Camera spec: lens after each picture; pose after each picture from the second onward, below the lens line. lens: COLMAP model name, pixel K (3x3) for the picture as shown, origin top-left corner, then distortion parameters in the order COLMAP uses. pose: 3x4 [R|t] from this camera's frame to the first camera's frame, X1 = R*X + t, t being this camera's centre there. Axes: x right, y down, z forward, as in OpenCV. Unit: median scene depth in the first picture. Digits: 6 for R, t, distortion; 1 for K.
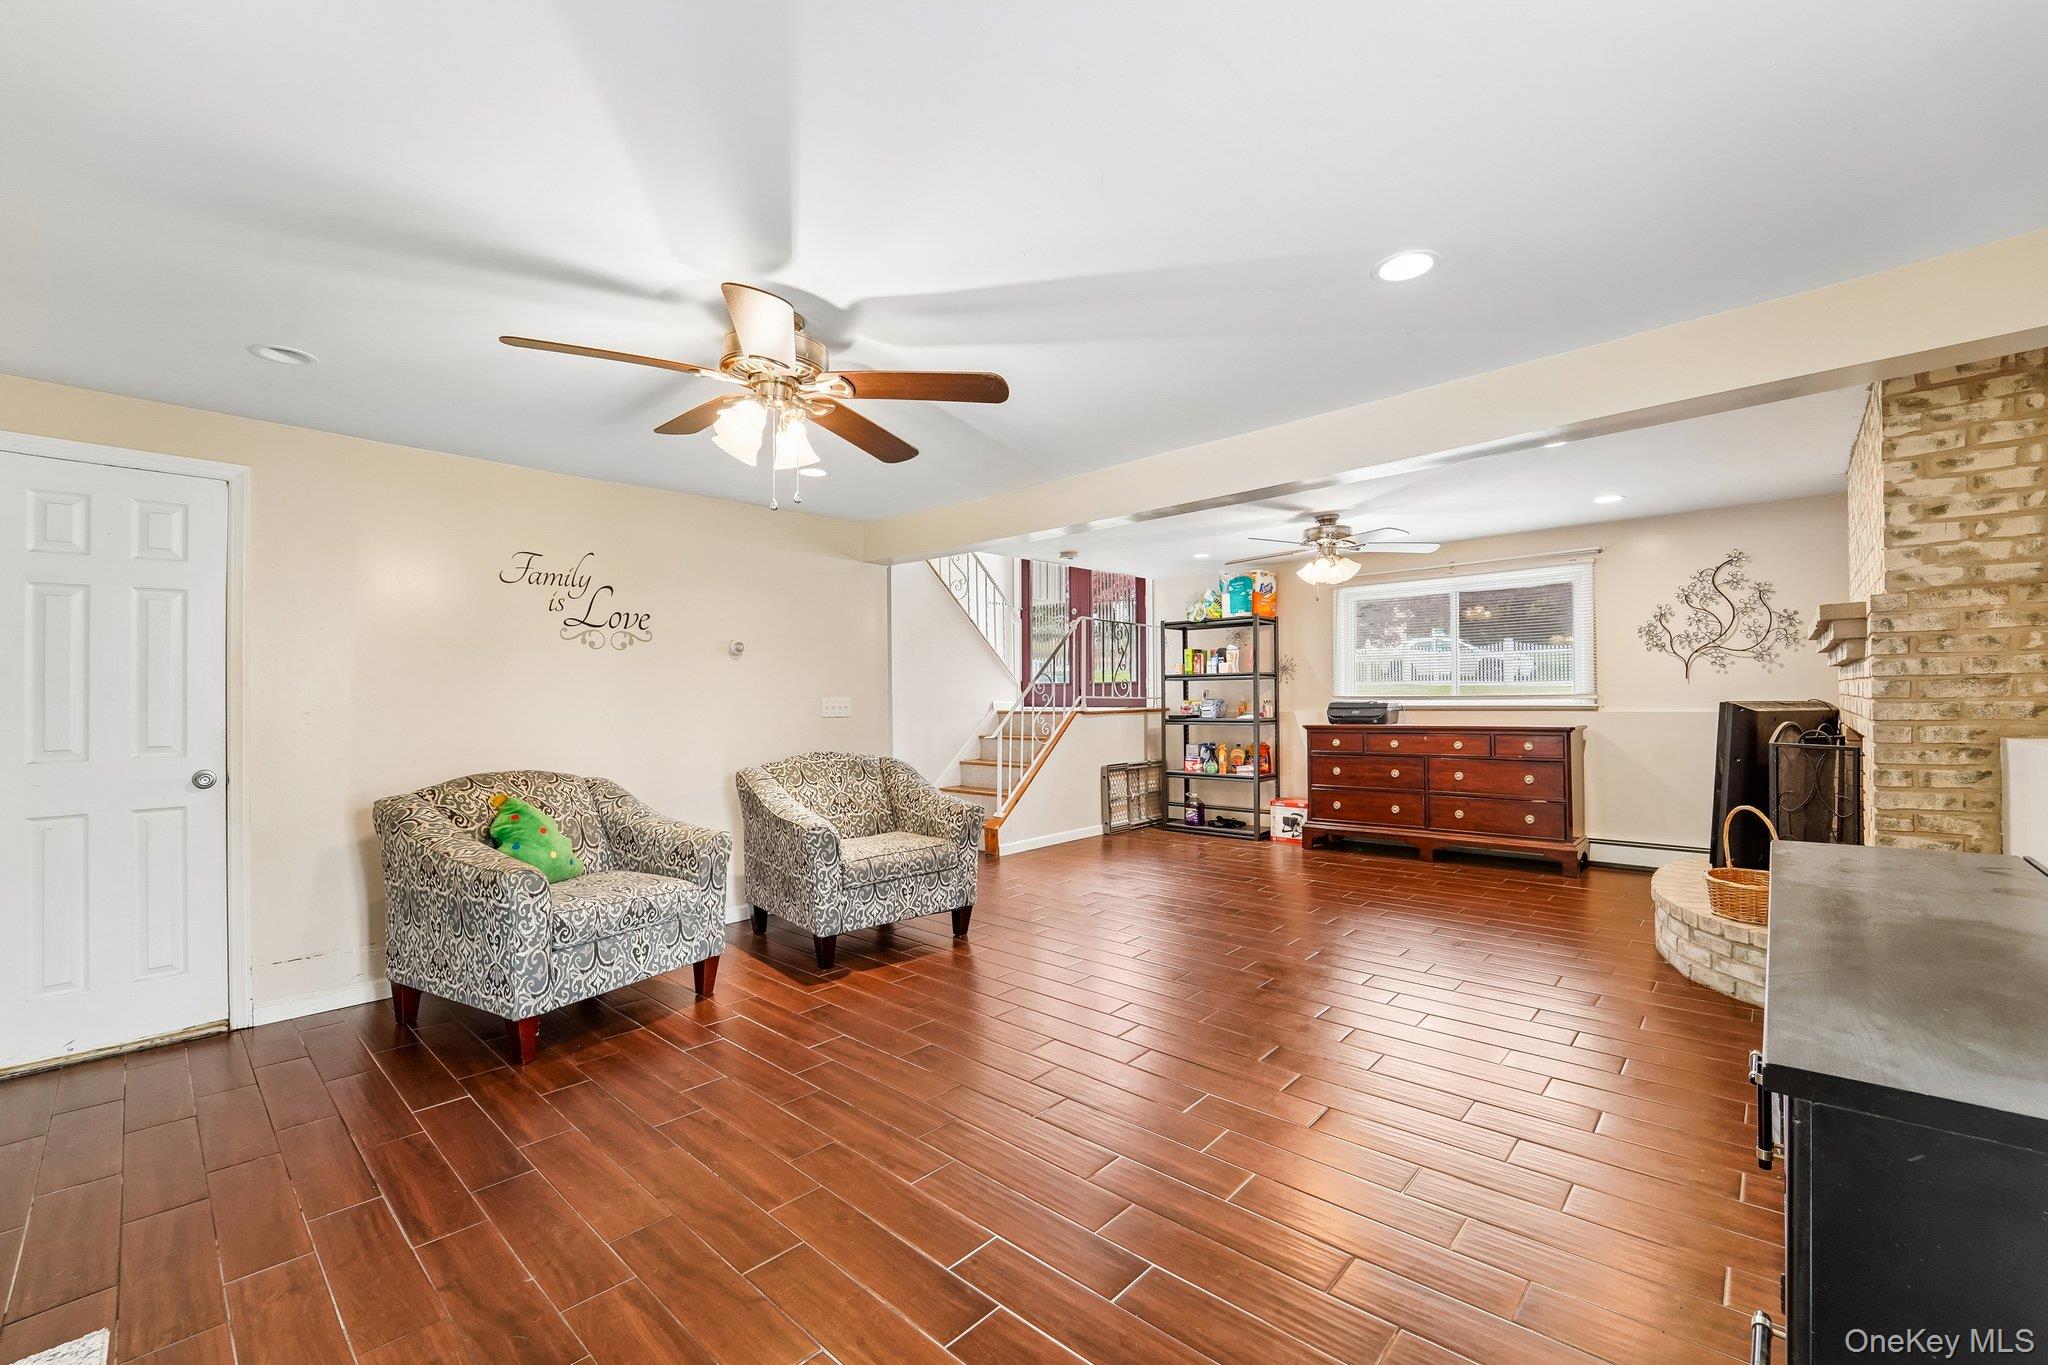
lens RADIAL K [[844.6, 0, 1018.4], [0, 844.6, 695.8], [0, 0, 1]] dist [-0.018774, -0.000976]
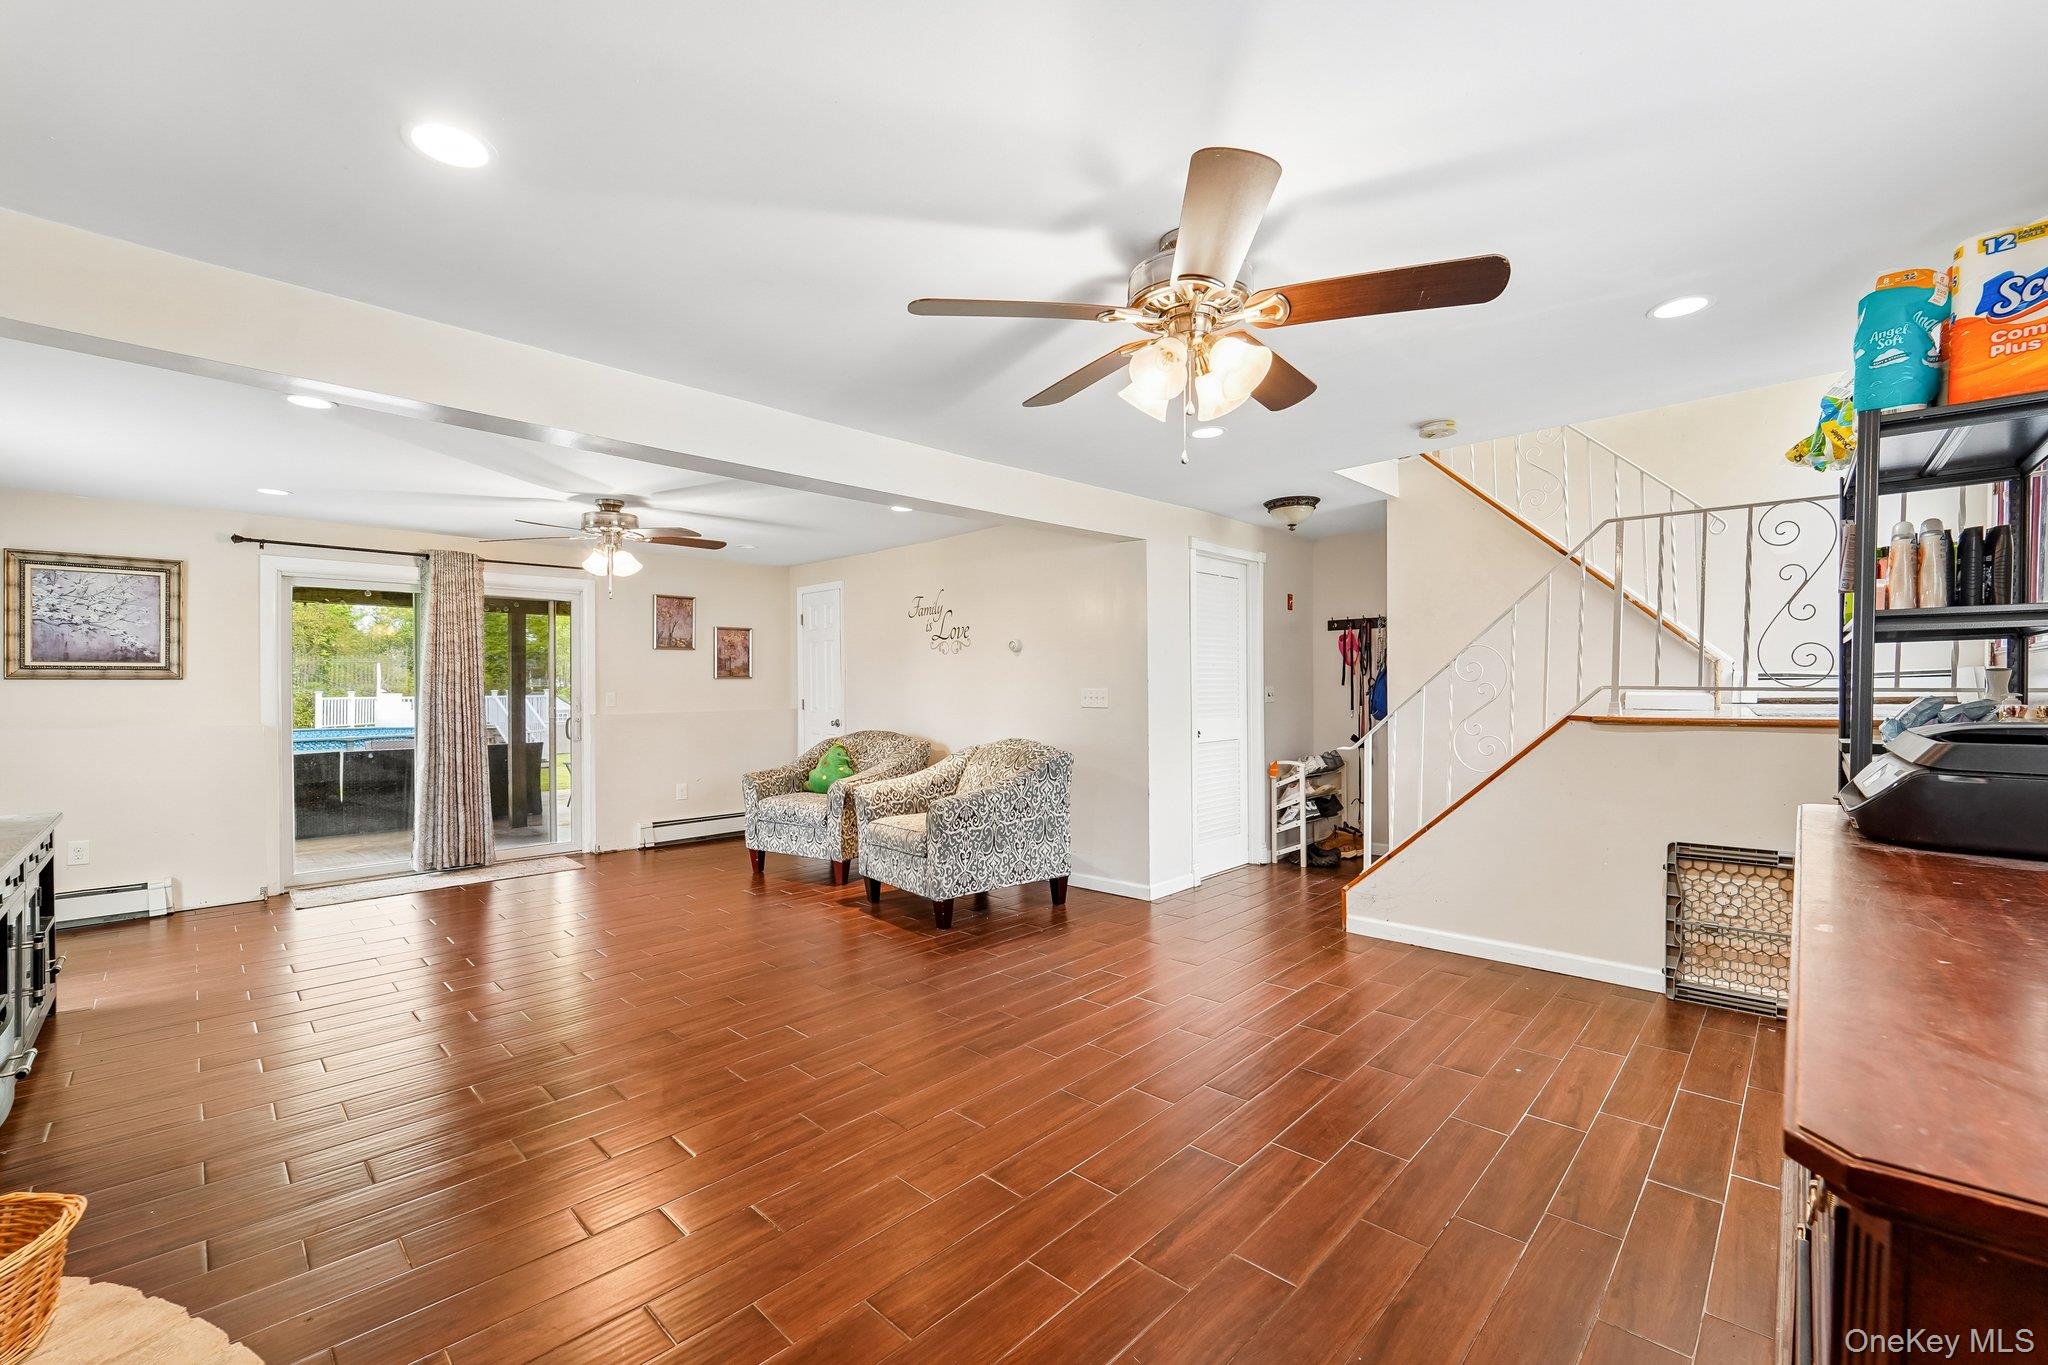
lens RADIAL K [[844.6, 0, 1019.8], [0, 844.6, 686.9], [0, 0, 1]] dist [-0.018774, -0.000976]
pose [[-0.031895, 0.007992, -0.999459, 0.982065], [0.008033, 0.999938, 0.007739, -0.009483], [0.999459, -0.007782, -0.031957, 1.196786]]
